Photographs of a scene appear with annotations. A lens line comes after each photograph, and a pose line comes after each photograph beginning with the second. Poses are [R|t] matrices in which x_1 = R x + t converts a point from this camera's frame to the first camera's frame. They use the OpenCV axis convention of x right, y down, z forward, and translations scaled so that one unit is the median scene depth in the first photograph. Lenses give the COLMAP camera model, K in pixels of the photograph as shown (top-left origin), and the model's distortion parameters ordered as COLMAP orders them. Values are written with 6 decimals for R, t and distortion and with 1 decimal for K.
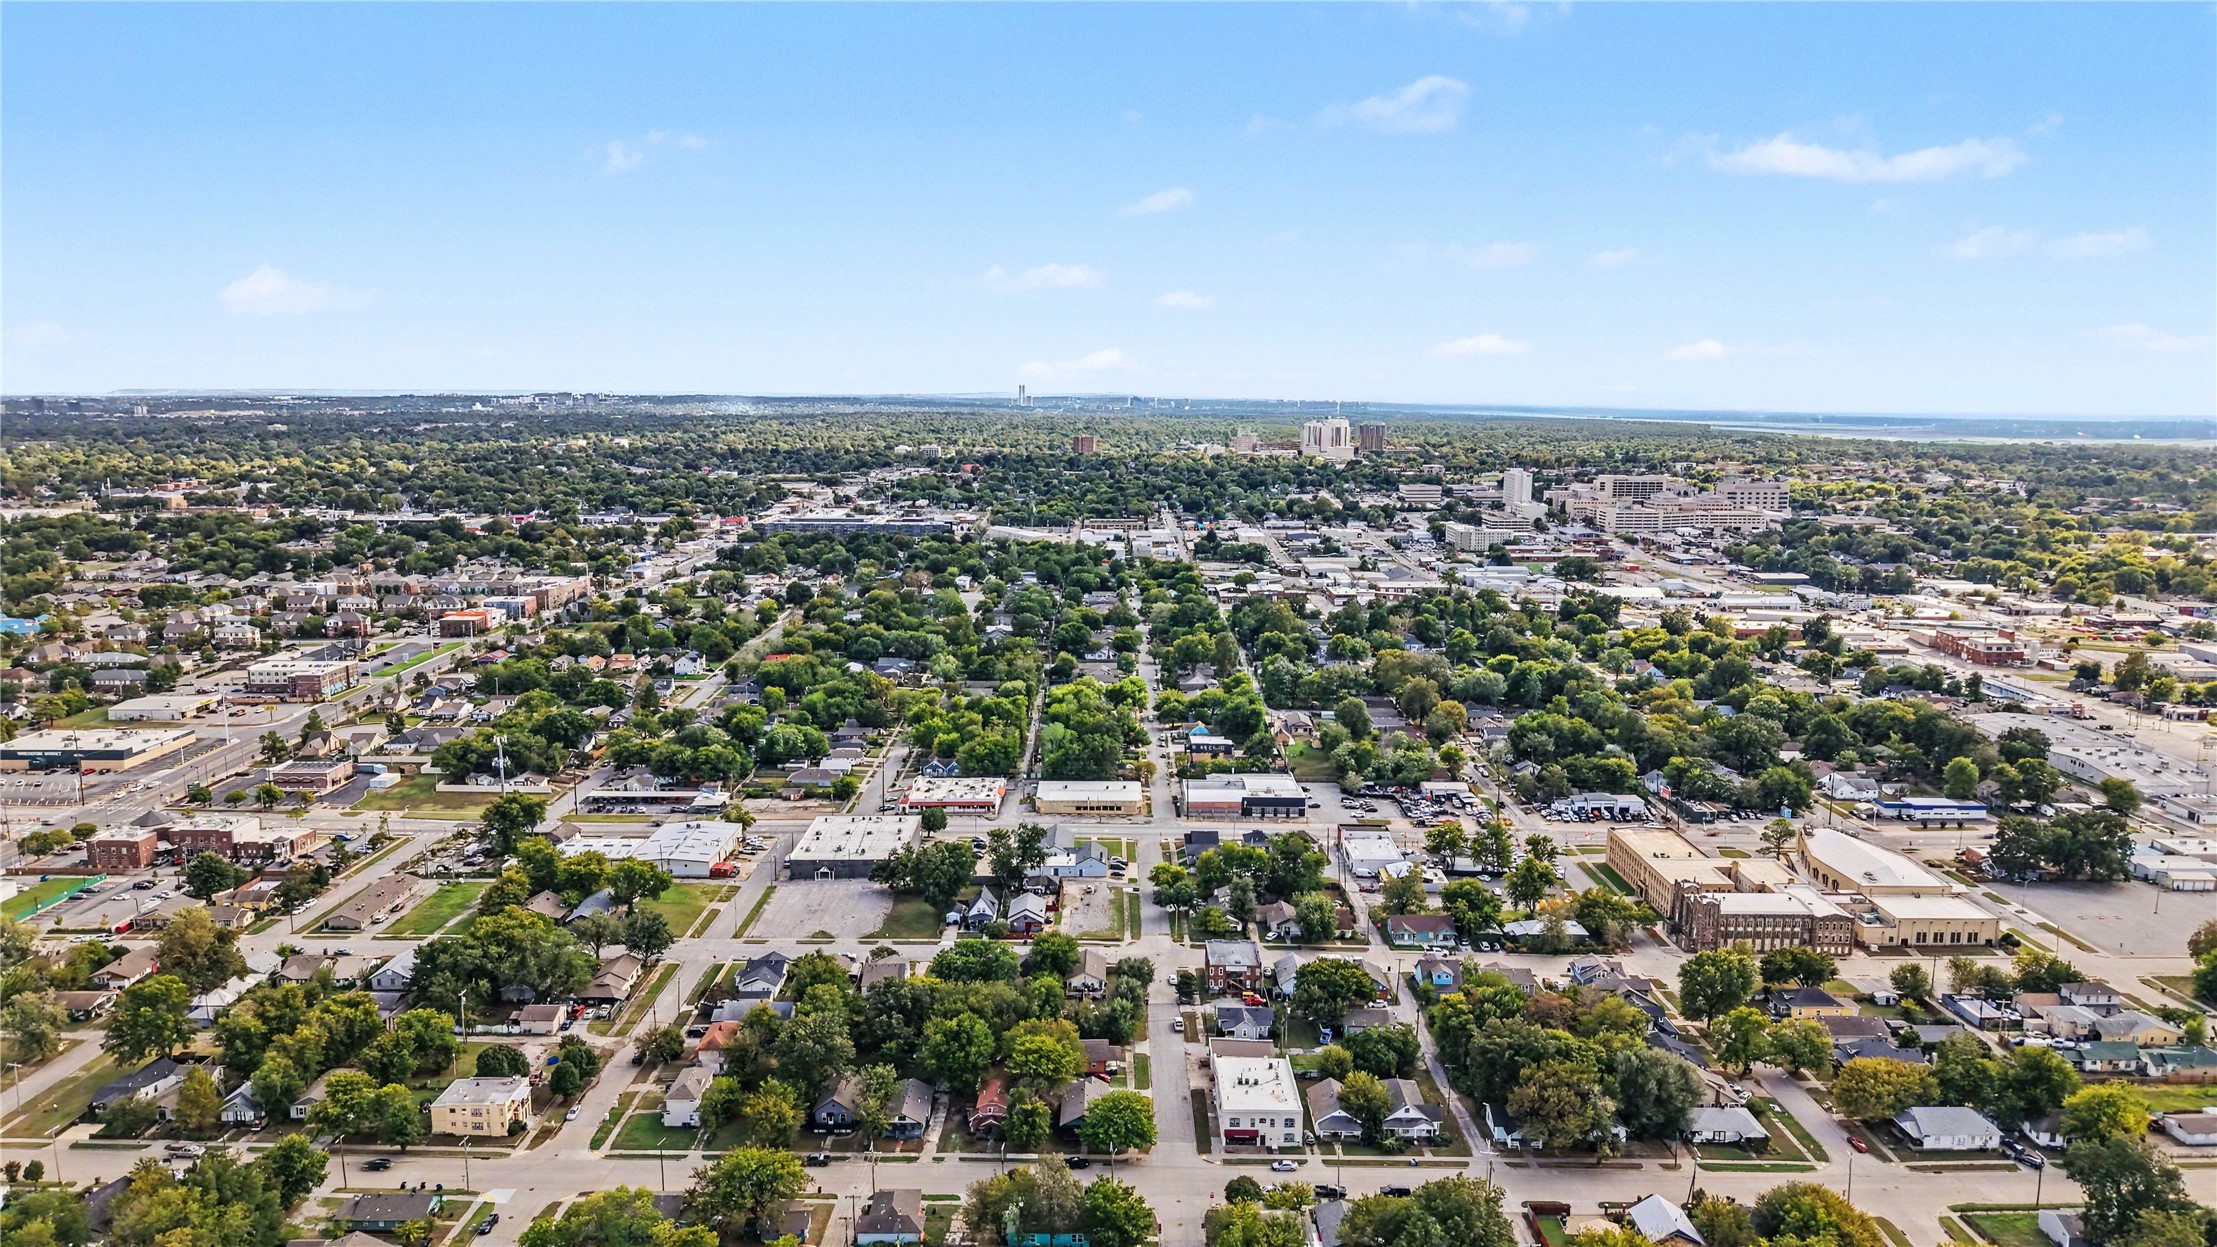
lens RADIAL K [[1489.1, 0, 1108.5], [0, 1489.1, 623.5], [0, 0, 1]] dist [0.036167, -0.034596]
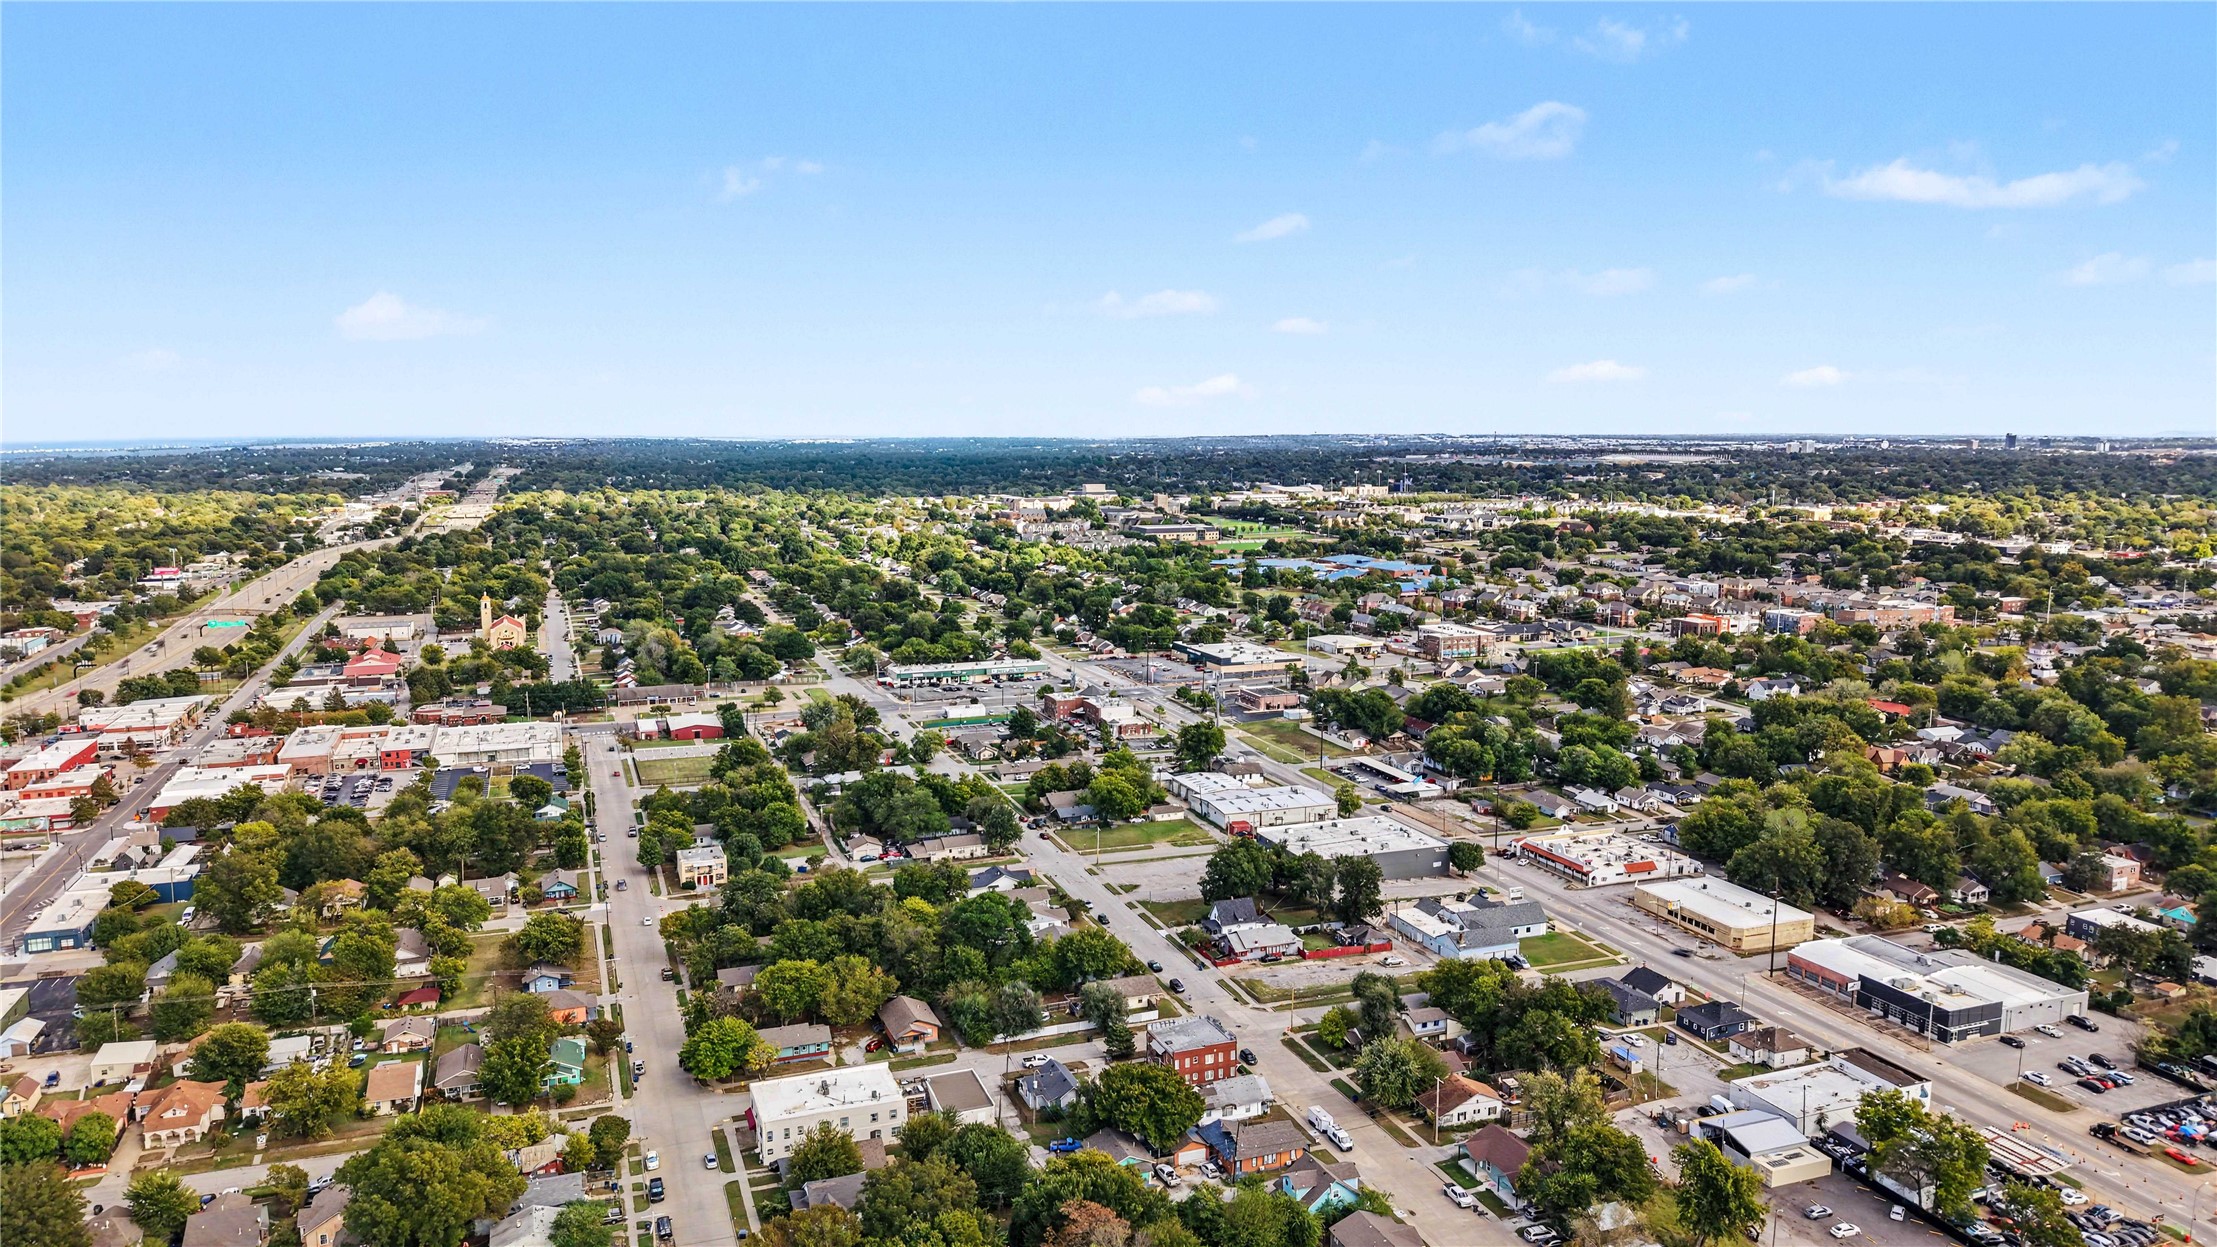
lens RADIAL K [[1489.1, 0, 1108.5], [0, 1489.1, 623.5], [0, 0, 1]] dist [0.036167, -0.034596]
pose [[0.353525, 0.120301, -0.927657, 0.621322], [-0.146582, 0.986569, 0.072079, -0.029313], [0.923869, 0.110496, 0.366411, 0.545288]]
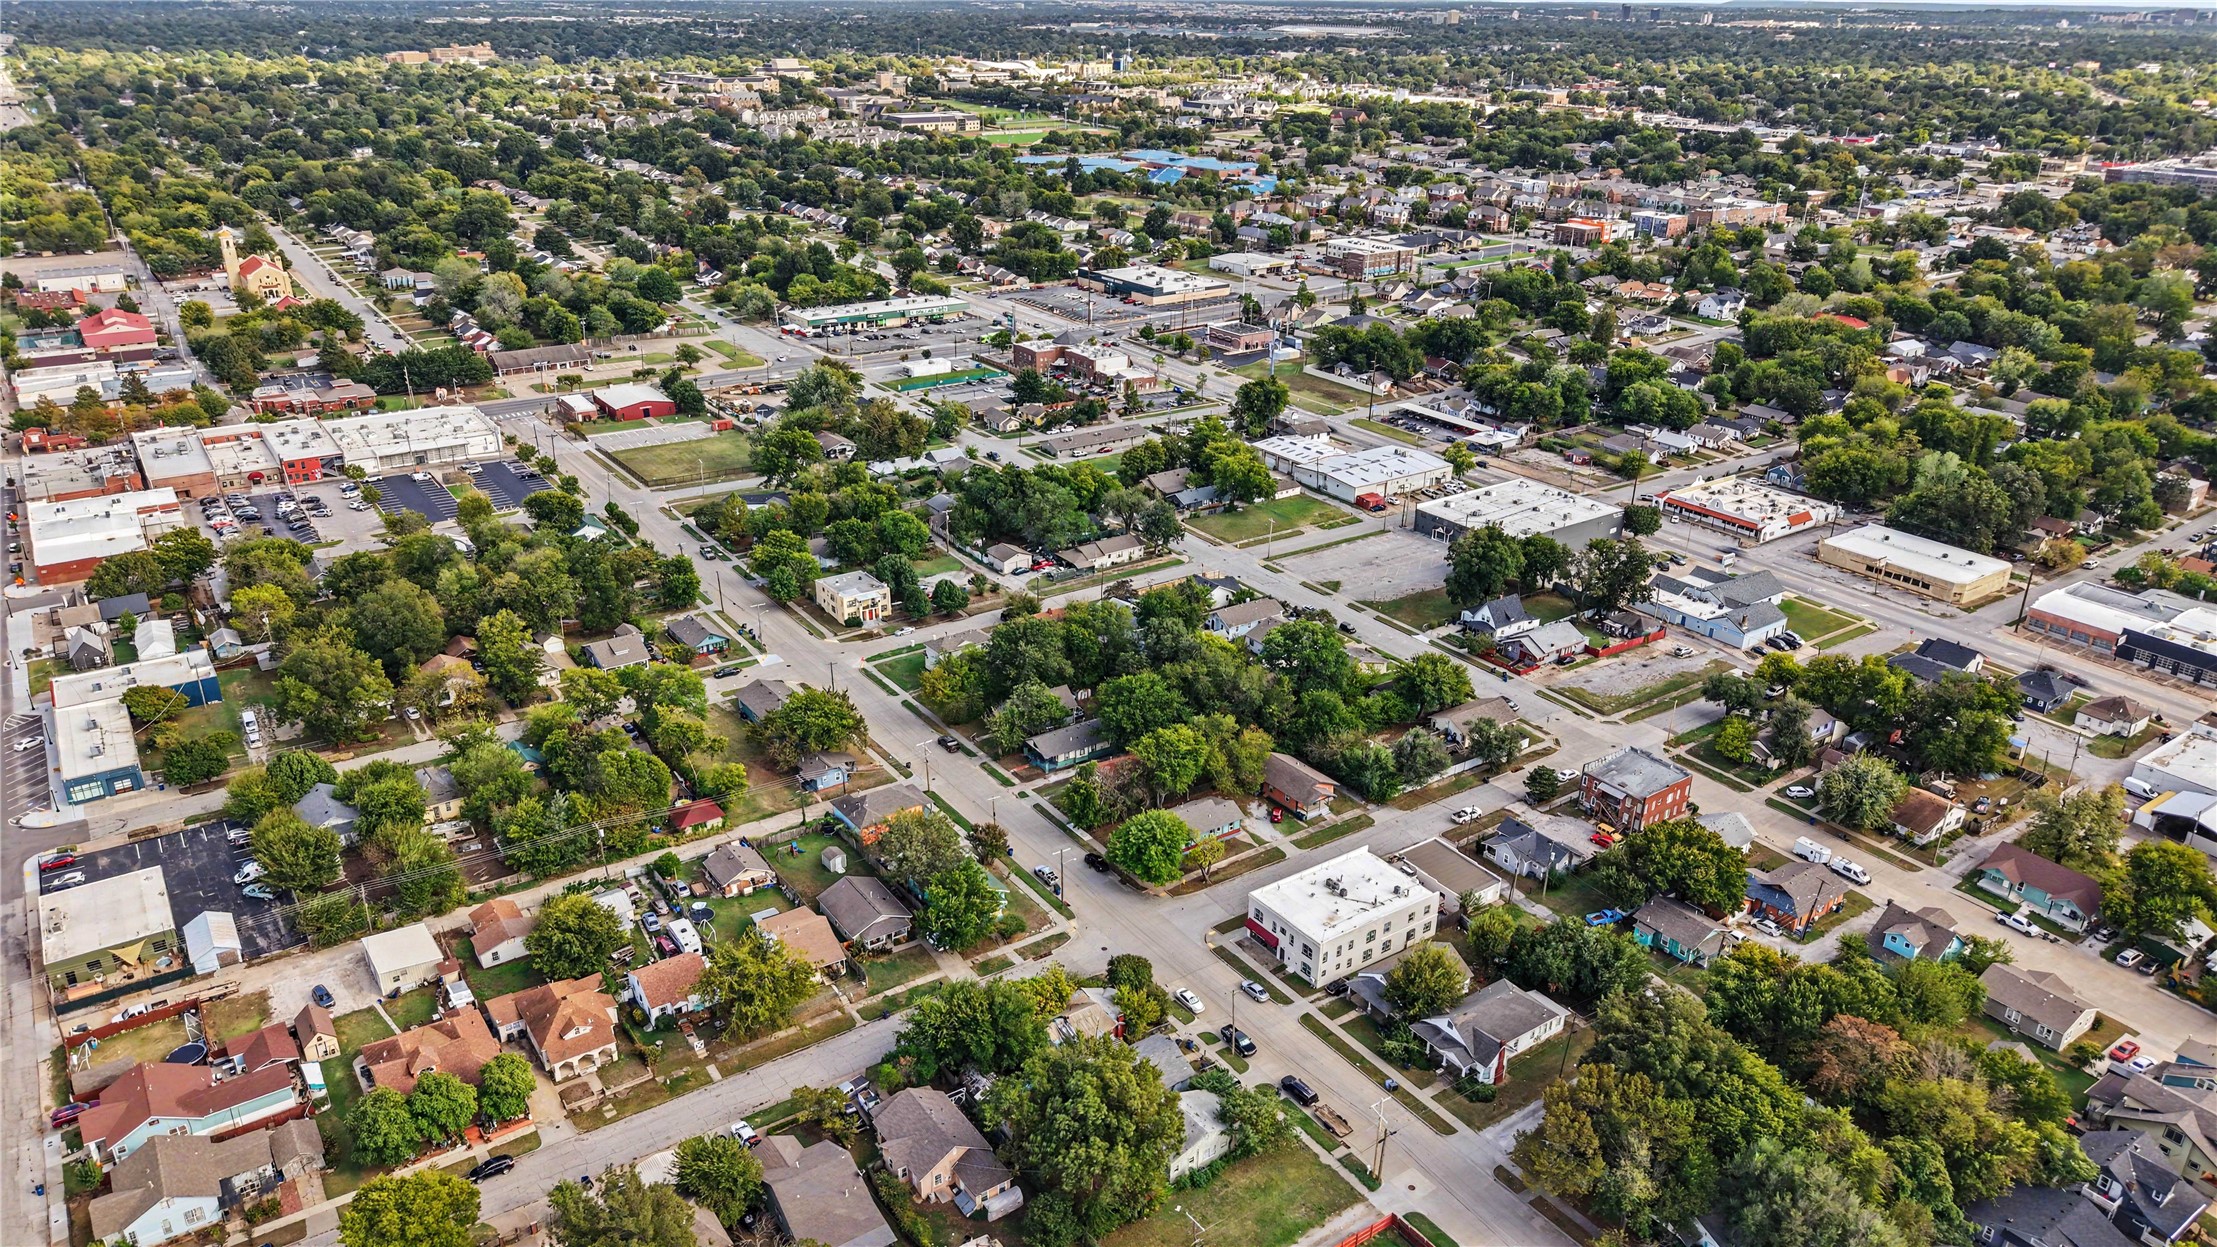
lens RADIAL K [[1501.5, 0, 1108.5], [0, 1501.5, 623.5], [0, 0, 1]] dist [0.092175, -0.157460]
pose [[0.577830, 0.322387, -0.749786, 0.369825], [-0.141709, 0.944355, 0.296837, -0.016722], [0.803760, -0.065270, 0.591362, 0.318473]]
